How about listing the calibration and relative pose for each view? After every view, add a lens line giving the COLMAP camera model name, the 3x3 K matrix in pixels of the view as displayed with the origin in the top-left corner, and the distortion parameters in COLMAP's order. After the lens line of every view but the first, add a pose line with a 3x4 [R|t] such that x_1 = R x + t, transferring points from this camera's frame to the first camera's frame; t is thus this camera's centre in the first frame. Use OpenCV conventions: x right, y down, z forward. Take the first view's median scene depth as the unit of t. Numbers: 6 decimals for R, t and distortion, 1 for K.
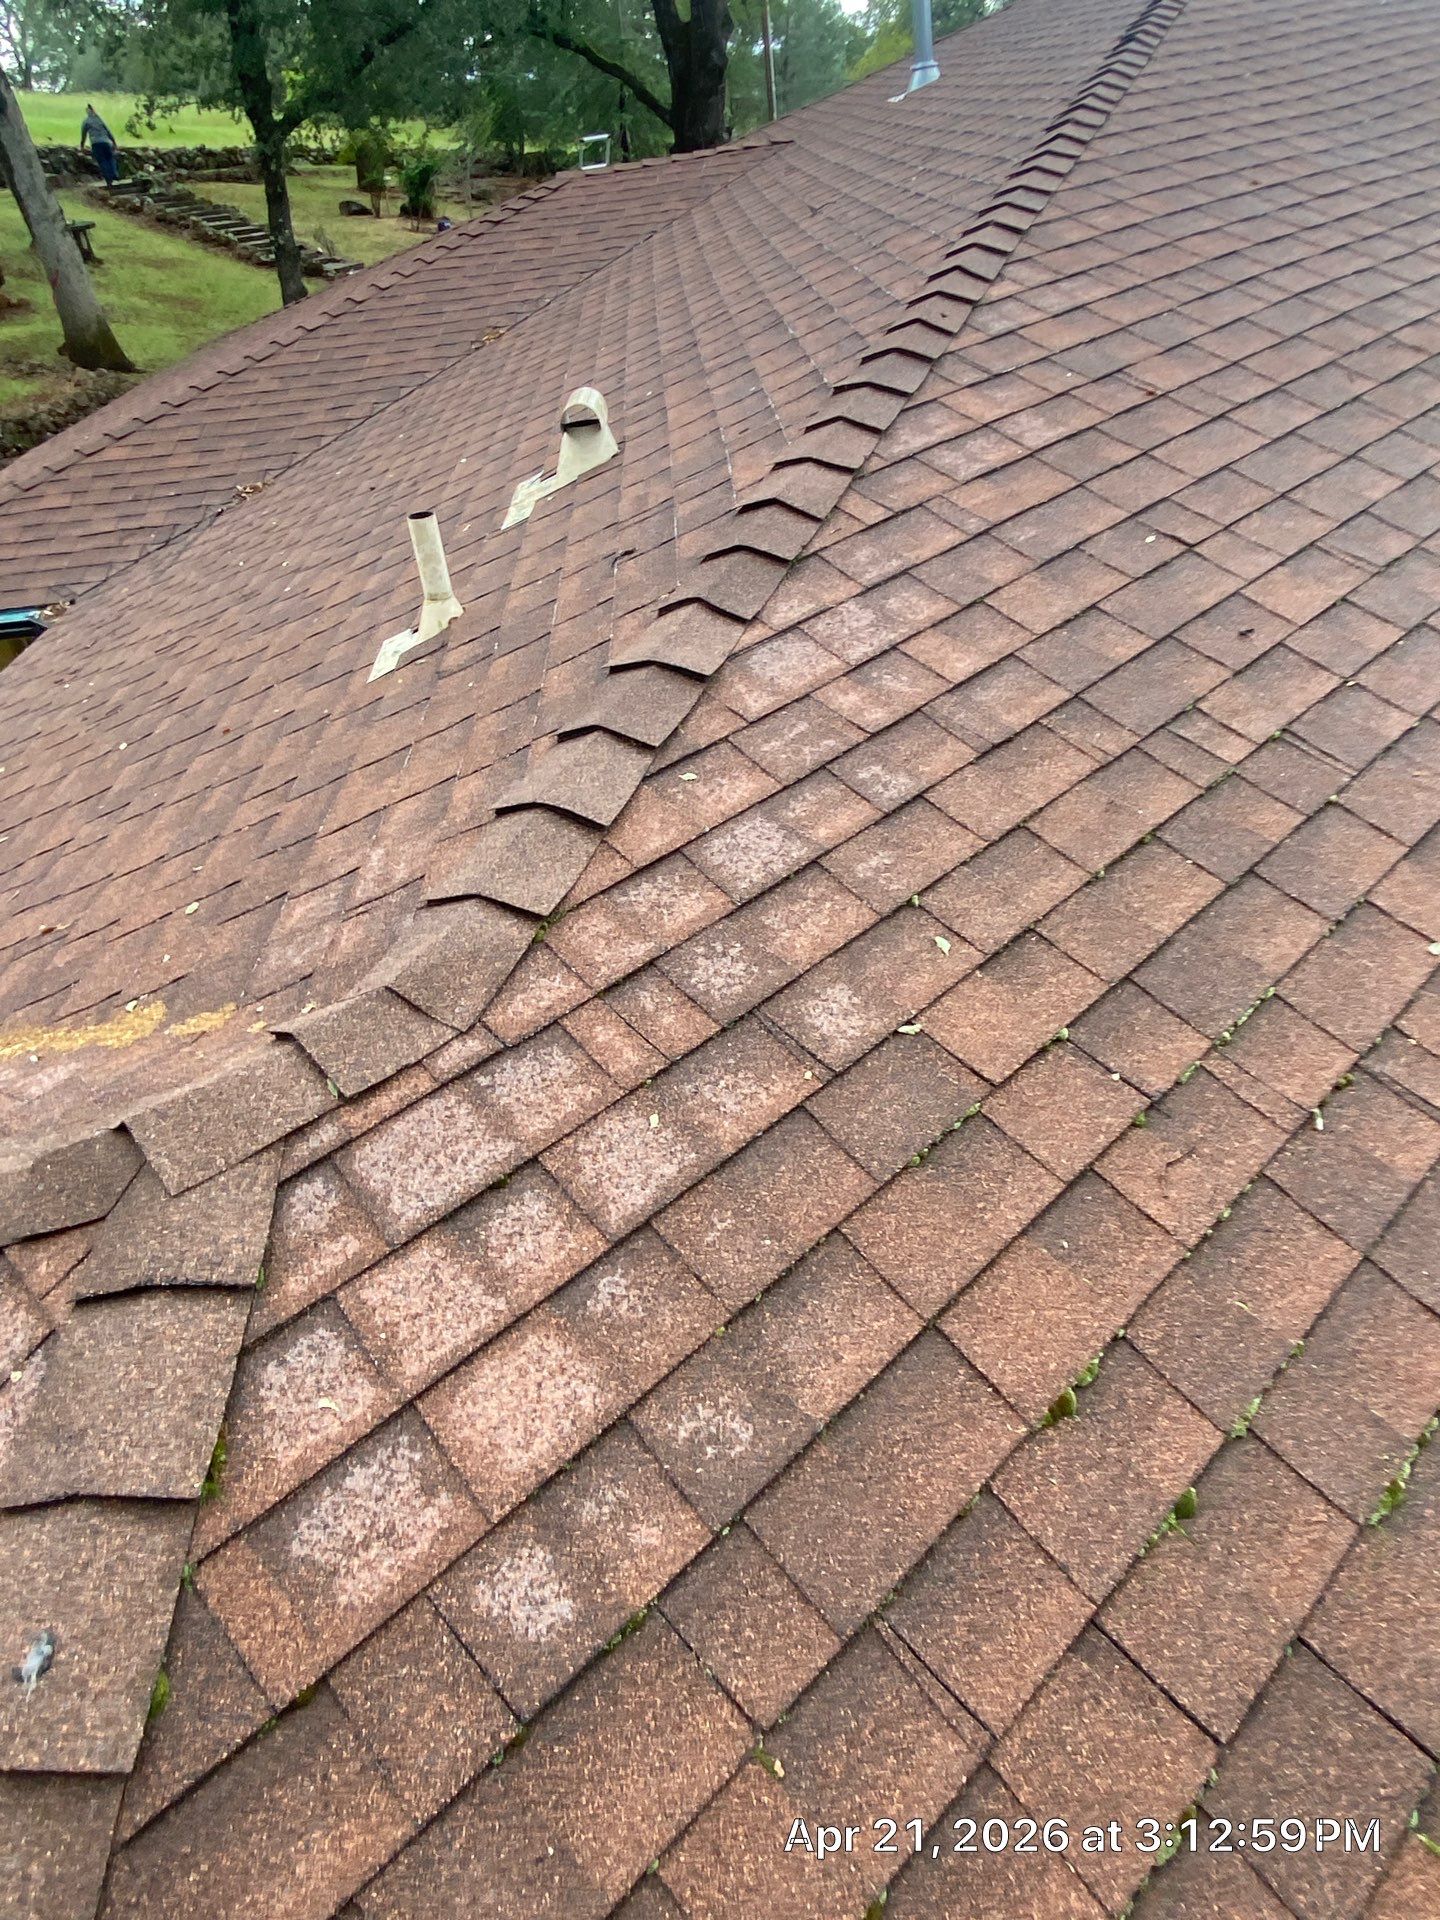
lens RADIAL K [[1359.4, 0, 720.0], [0, 1359.4, 960.0], [0, 0, 1]] dist [0.083432, -0.090356]
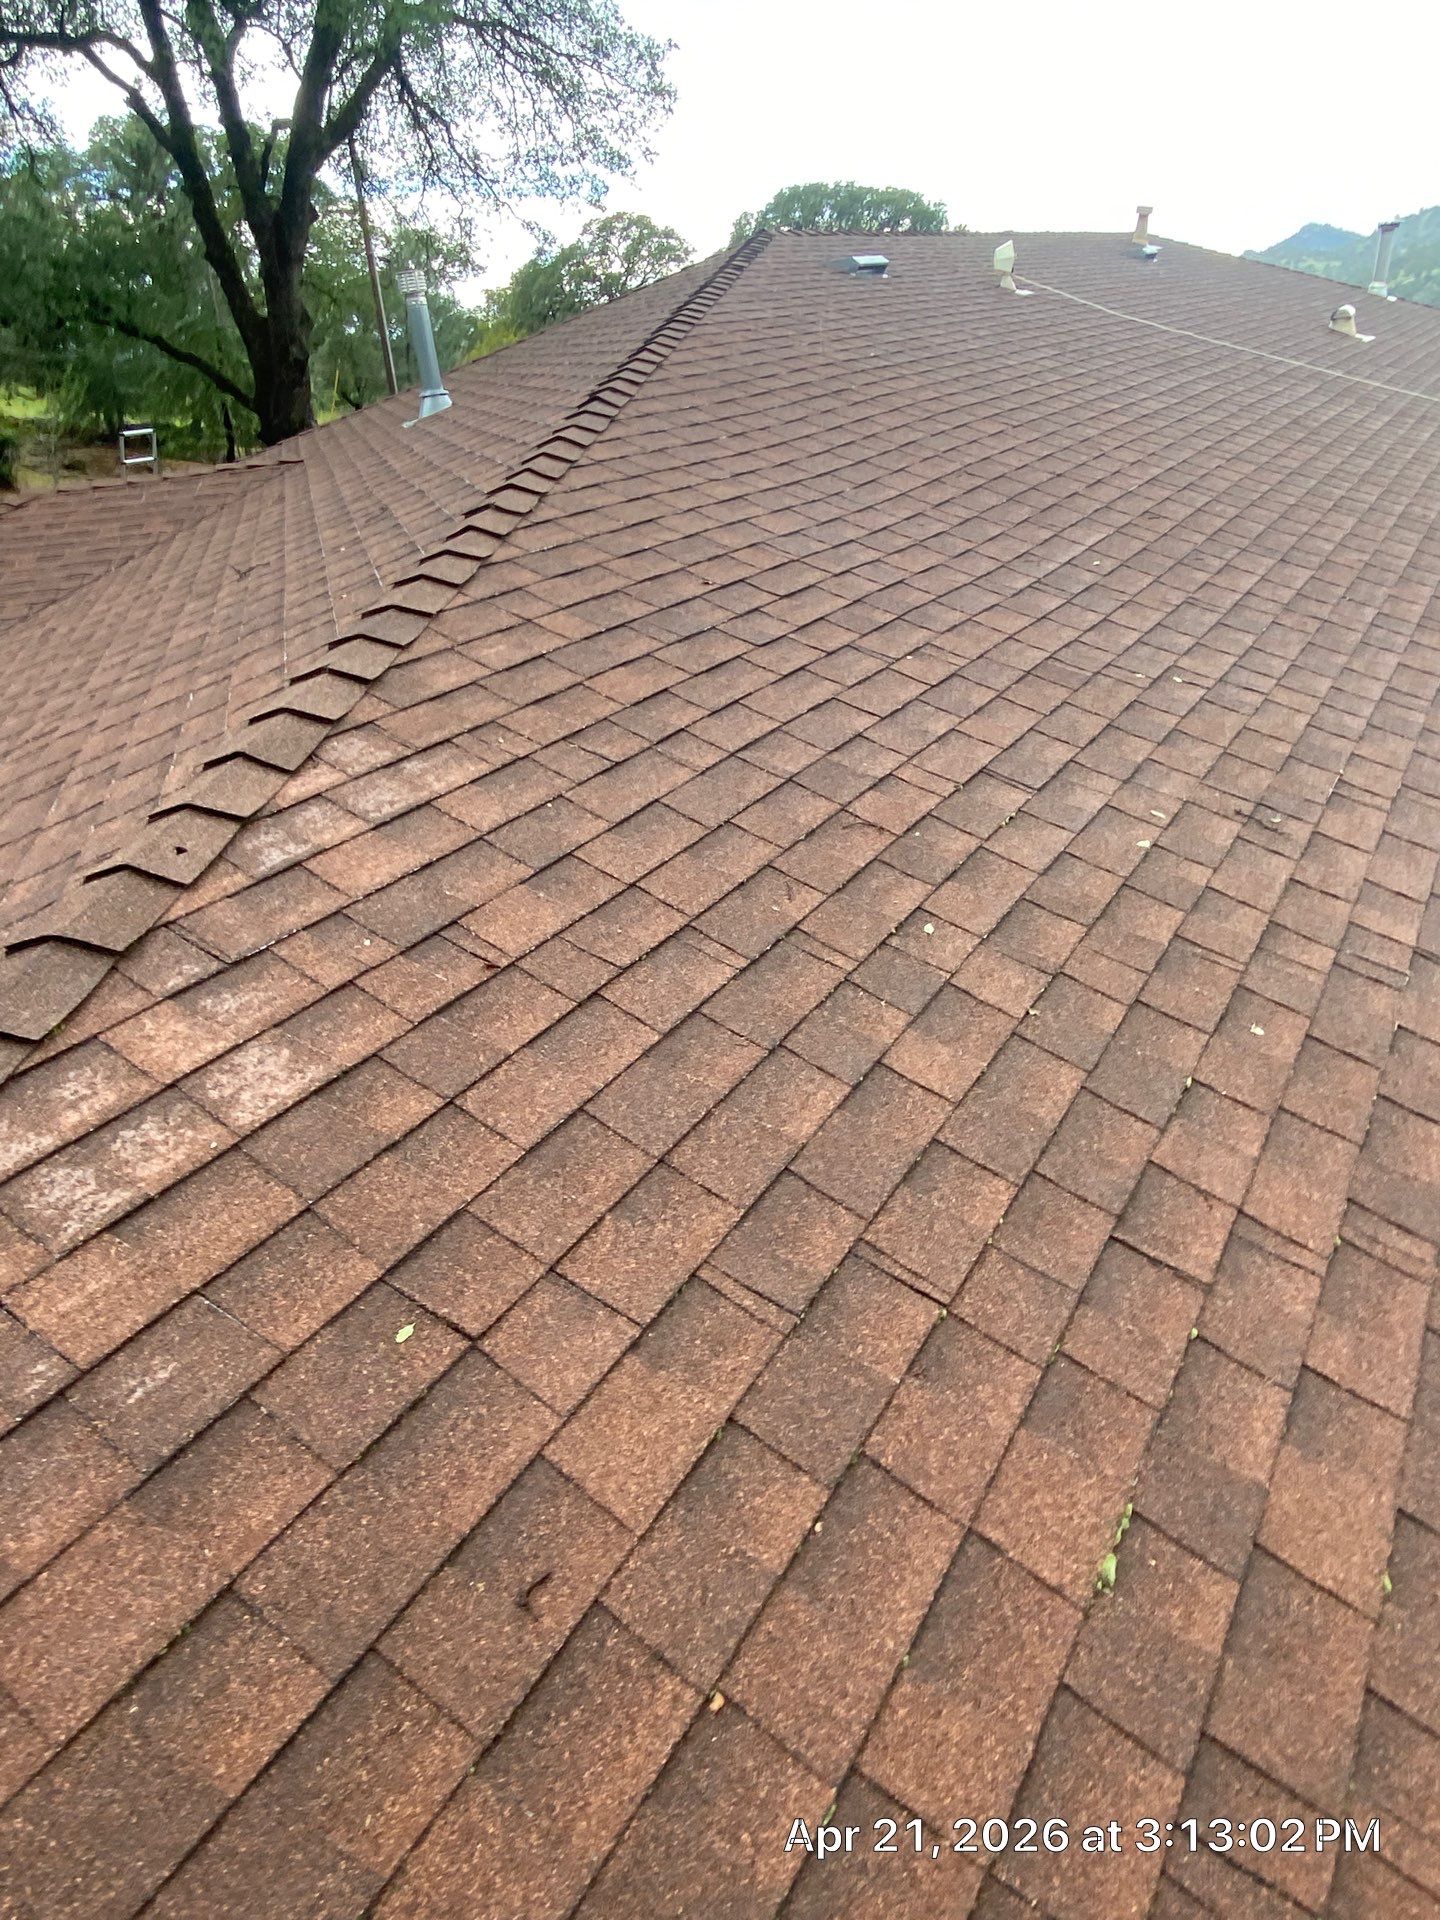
lens RADIAL K [[1439.2, 0, 720.0], [0, 1439.2, 960.0], [0, 0, 1]] dist [0.101373, -0.119974]
pose [[0.967996, -0.069813, 0.241060, 0.215444], [0.113130, 0.978787, -0.170816, -0.240187], [-0.224021, 0.192620, 0.955360, 0.257634]]
